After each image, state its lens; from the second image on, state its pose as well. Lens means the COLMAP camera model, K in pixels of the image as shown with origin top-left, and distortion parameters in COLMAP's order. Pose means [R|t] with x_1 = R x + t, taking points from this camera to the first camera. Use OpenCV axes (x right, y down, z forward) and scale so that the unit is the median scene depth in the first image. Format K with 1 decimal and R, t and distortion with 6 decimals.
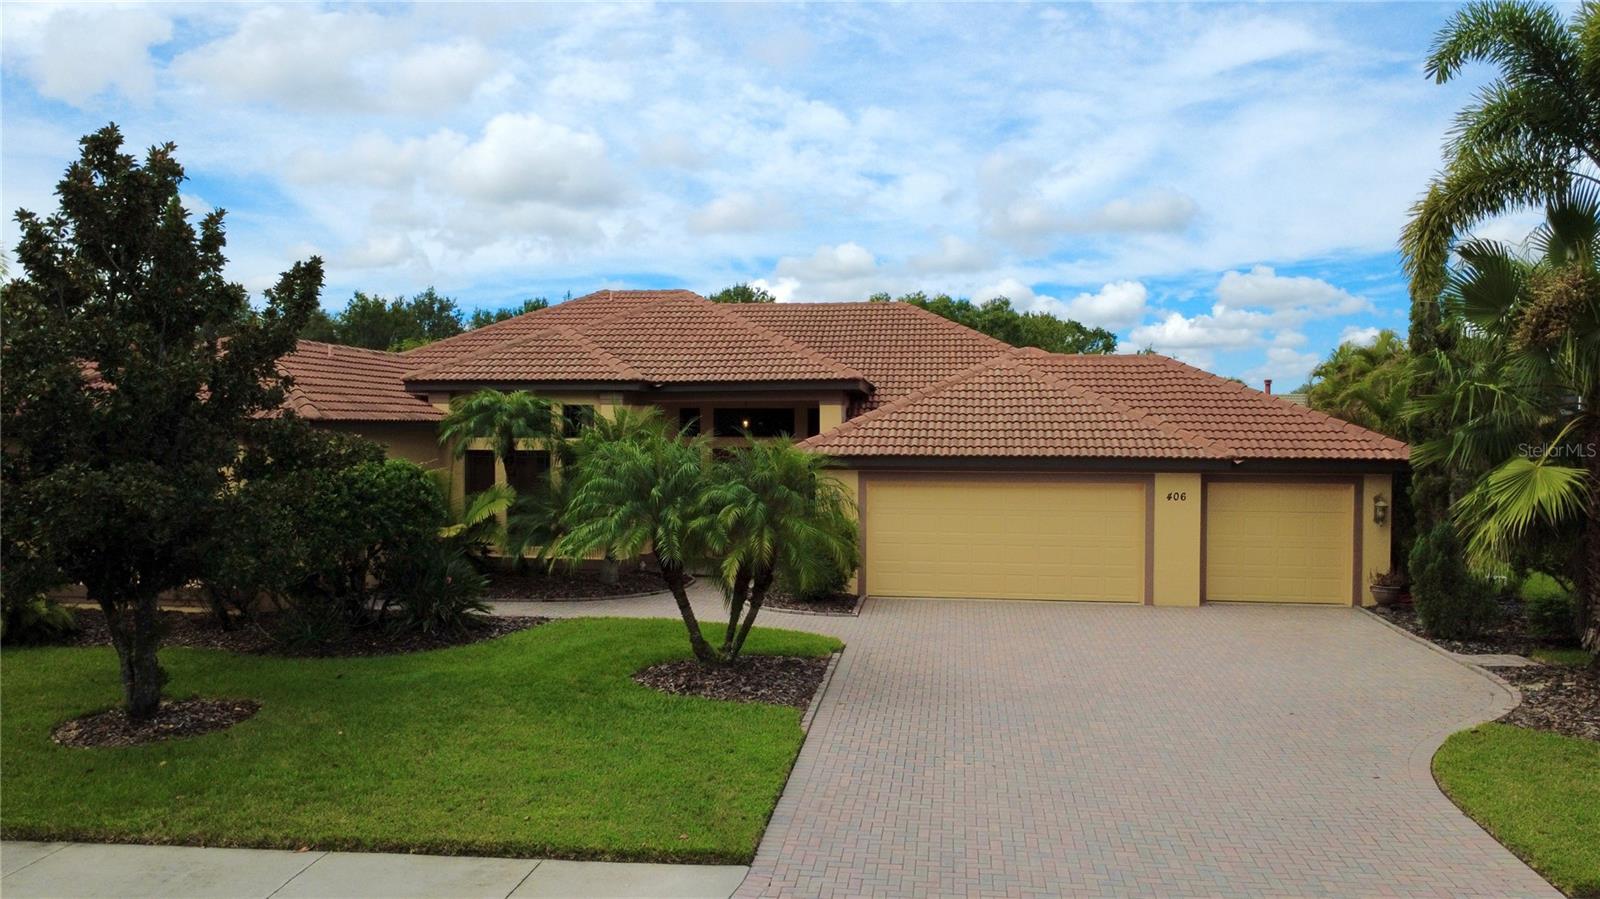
lens RADIAL K [[1167.0, 0, 801.8], [0, 1167.0, 454.0], [0, 0, 1]] dist [-0.001690, -0.000361]
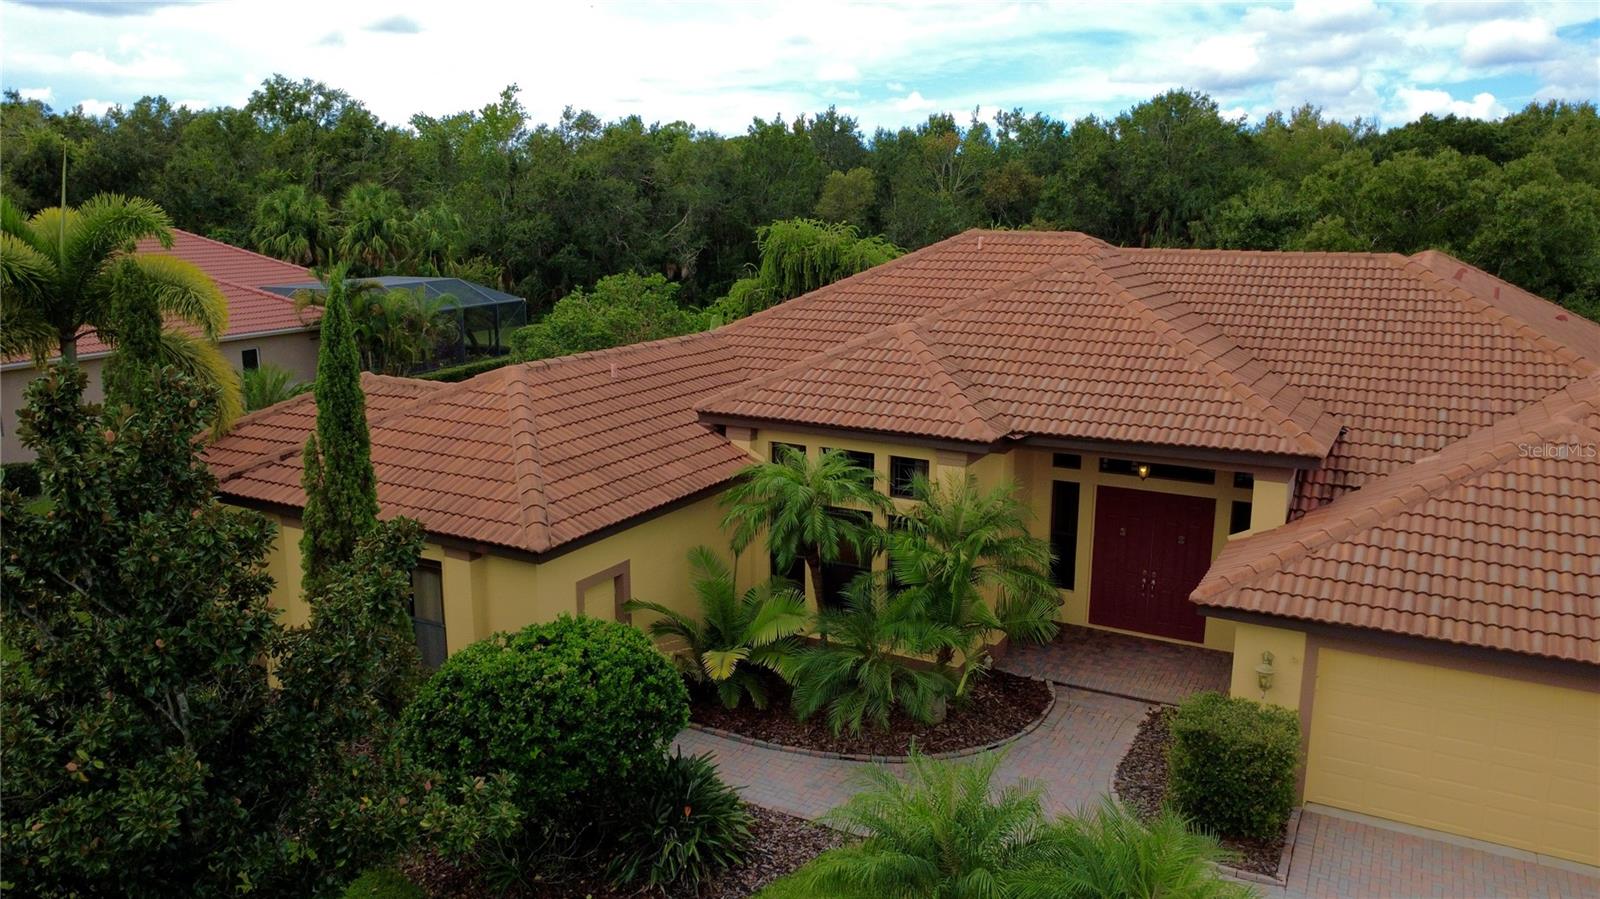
lens RADIAL K [[1167.0, 0, 801.8], [0, 1167.0, 454.0], [0, 0, 1]] dist [-0.001690, -0.000361]
pose [[0.938253, 0.074557, -0.337821, -0.003527], [-0.009204, 0.981535, 0.191060, -0.191069], [0.345828, -0.176154, 0.921614, 0.294819]]
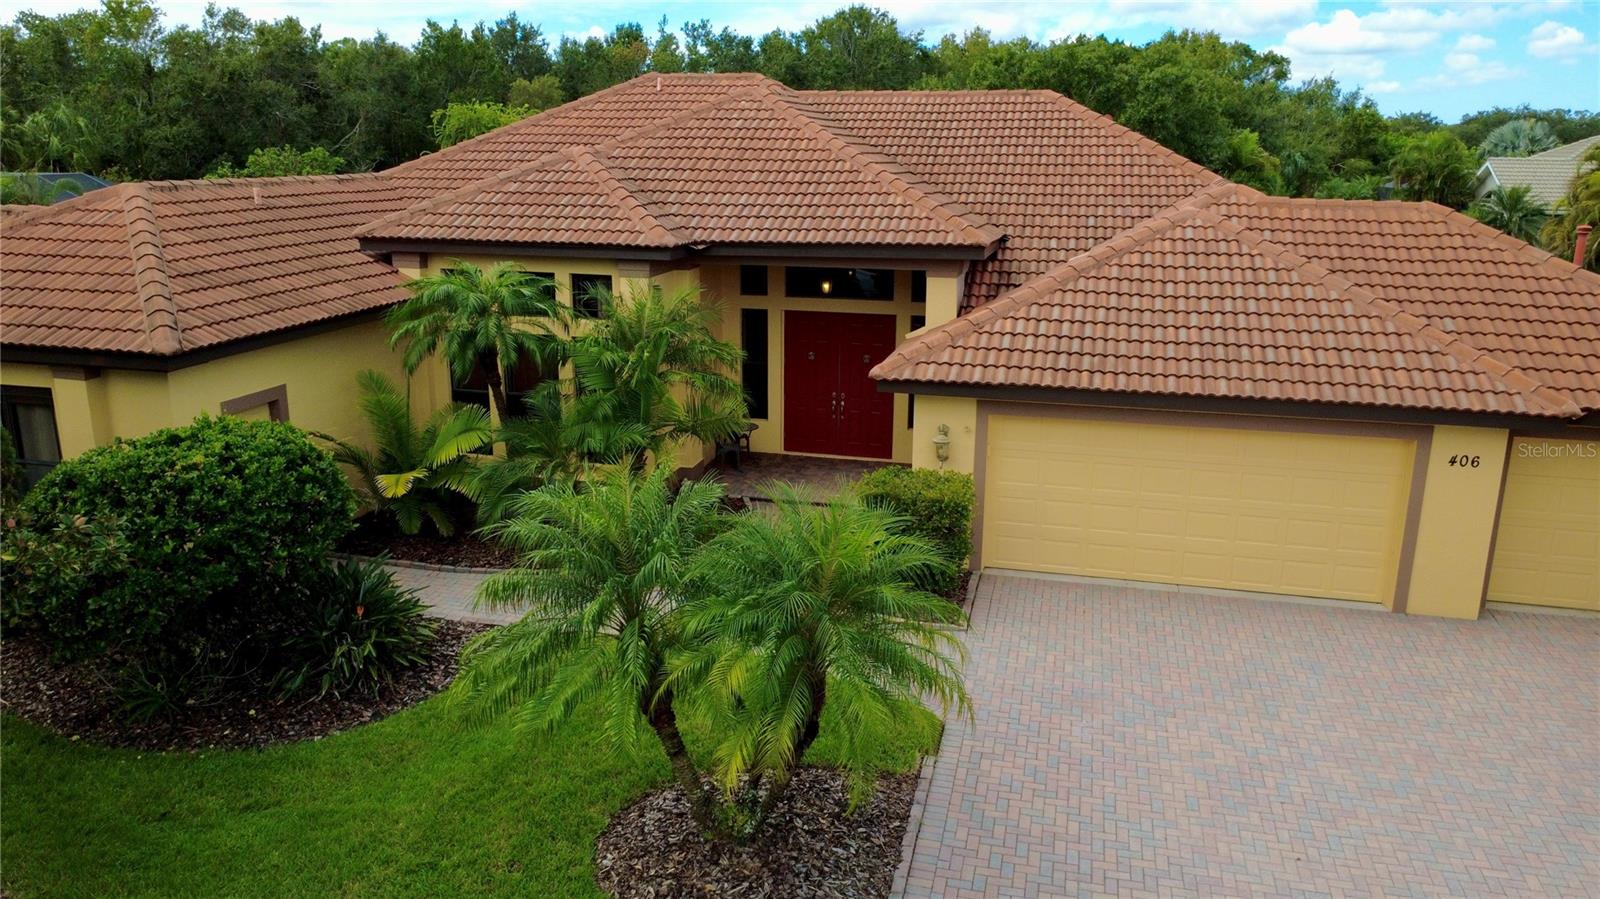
lens RADIAL K [[1167.0, 0, 801.8], [0, 1167.0, 454.0], [0, 0, 1]] dist [-0.001690, -0.000361]
pose [[0.994691, 0.030025, -0.098434, 0.013402], [-0.005842, 0.971426, 0.237270, -0.108772], [0.102745, -0.235435, 0.966444, 0.295839]]
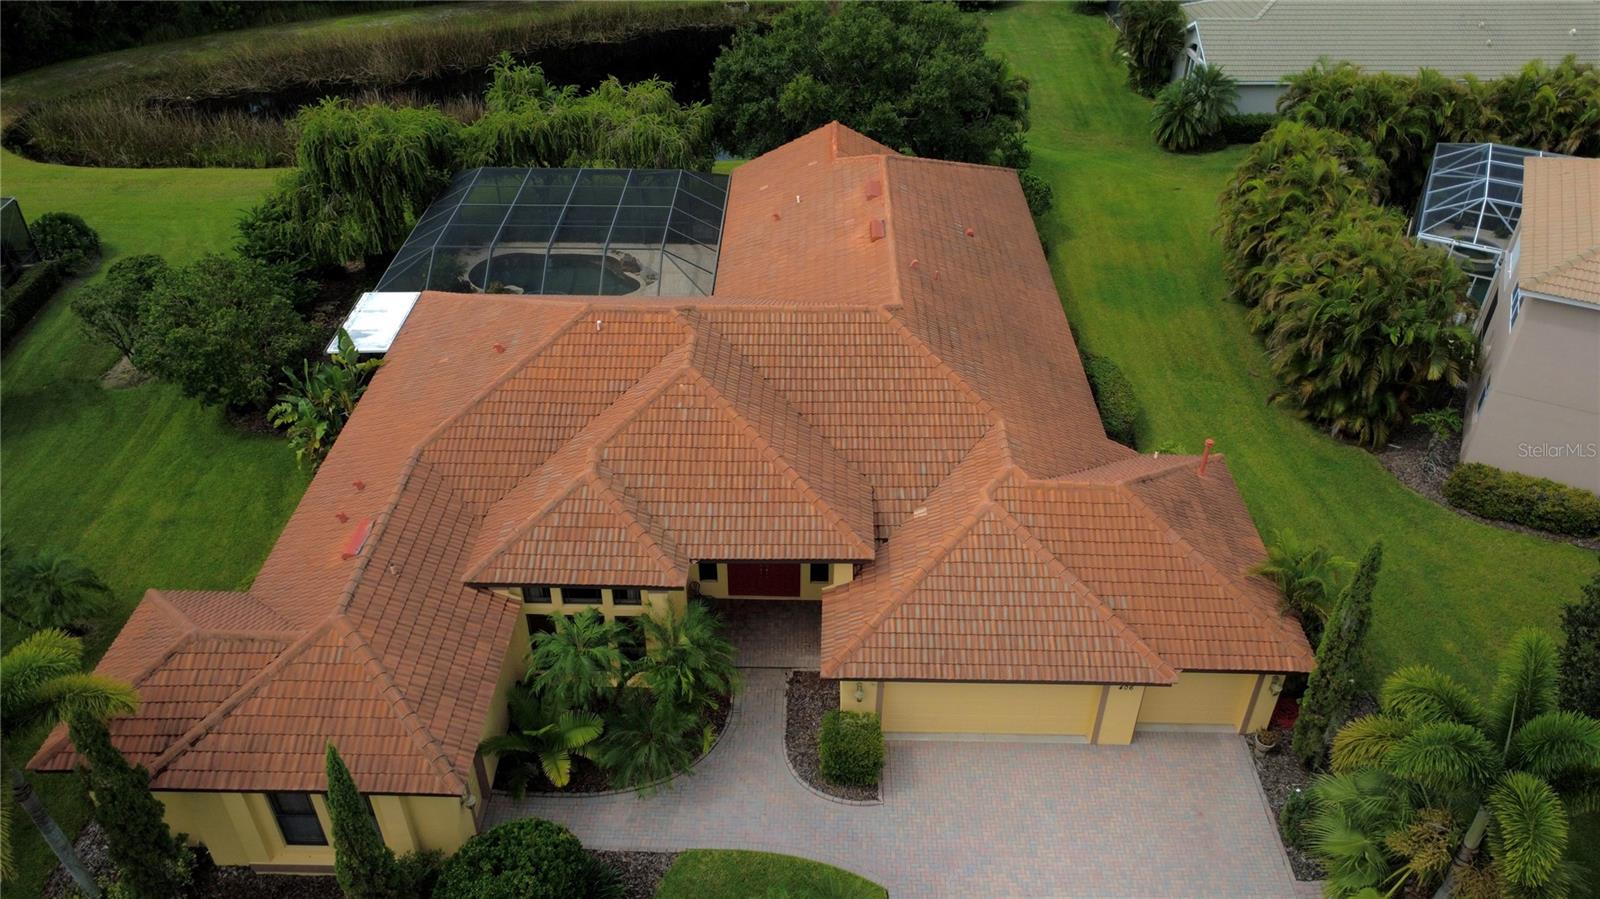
lens RADIAL K [[1167.0, 0, 801.8], [0, 1167.0, 454.0], [0, 0, 1]] dist [-0.001690, -0.000361]
pose [[0.992586, -0.069120, 0.099975, -0.128978], [0.000010, 0.822598, 0.568623, -0.813857], [-0.121543, -0.564406, 0.816500, 0.127107]]
